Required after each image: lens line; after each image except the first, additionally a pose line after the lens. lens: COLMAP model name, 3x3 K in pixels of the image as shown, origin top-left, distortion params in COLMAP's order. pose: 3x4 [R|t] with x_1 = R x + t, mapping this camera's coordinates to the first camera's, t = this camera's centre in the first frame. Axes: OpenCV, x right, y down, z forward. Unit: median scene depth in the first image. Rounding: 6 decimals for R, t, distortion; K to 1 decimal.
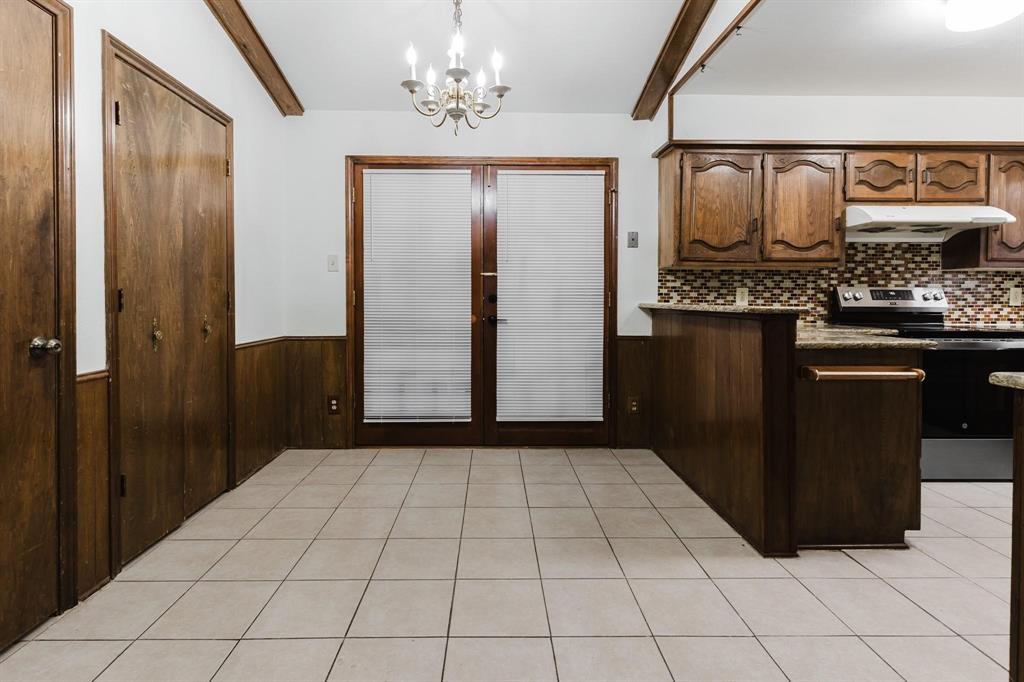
lens RADIAL K [[493.3, 0, 497.9], [0, 493.3, 306.0], [0, 0, 1]] dist [0.002287, 0.000357]
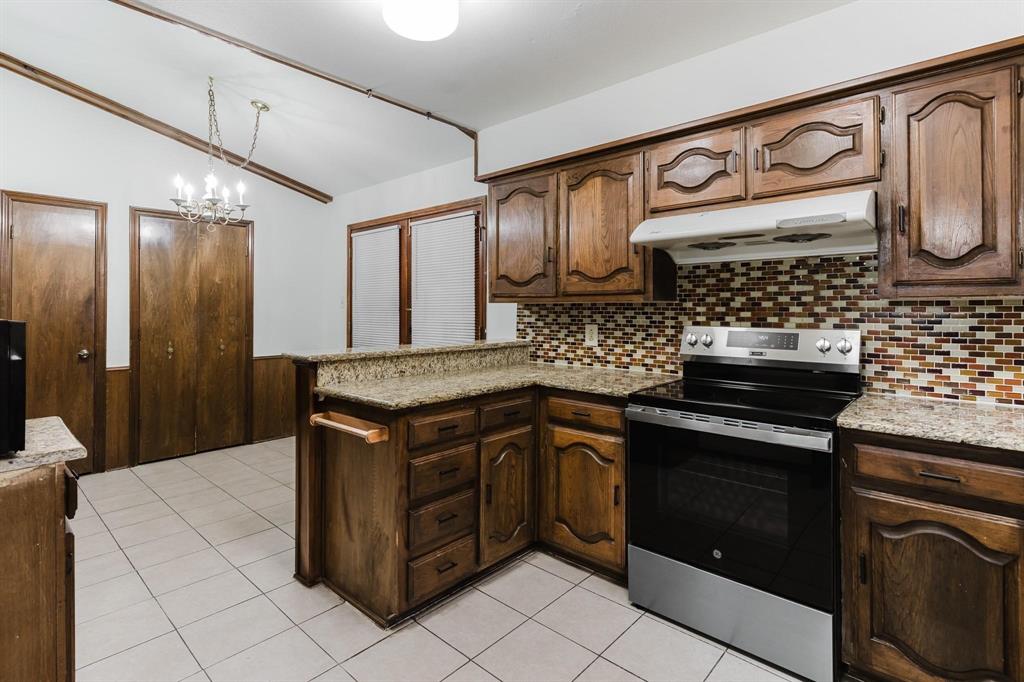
lens RADIAL K [[493.3, 0, 510.9], [0, 493.3, 306.4], [0, 0, 1]] dist [0.002287, 0.000357]
pose [[0.738900, -0.008275, -0.673764, 0.991197], [-0.007591, 0.999759, -0.020604, -0.051168], [0.673772, 0.020339, 0.738659, 0.291972]]
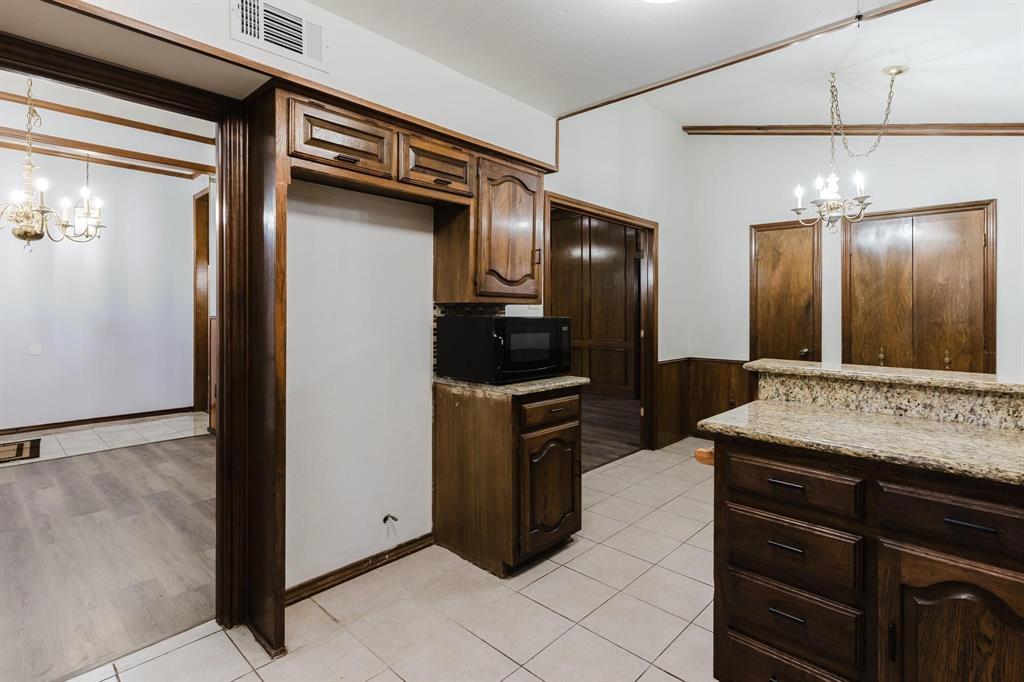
lens RADIAL K [[493.3, 0, 518.1], [0, 493.3, 310.0], [0, 0, 1]] dist [0.002287, 0.000357]
pose [[-0.682693, -0.010807, -0.730625, 0.989673], [-0.020658, 0.999776, 0.004515, -0.059604], [0.730413, 0.018175, -0.682764, 0.788121]]
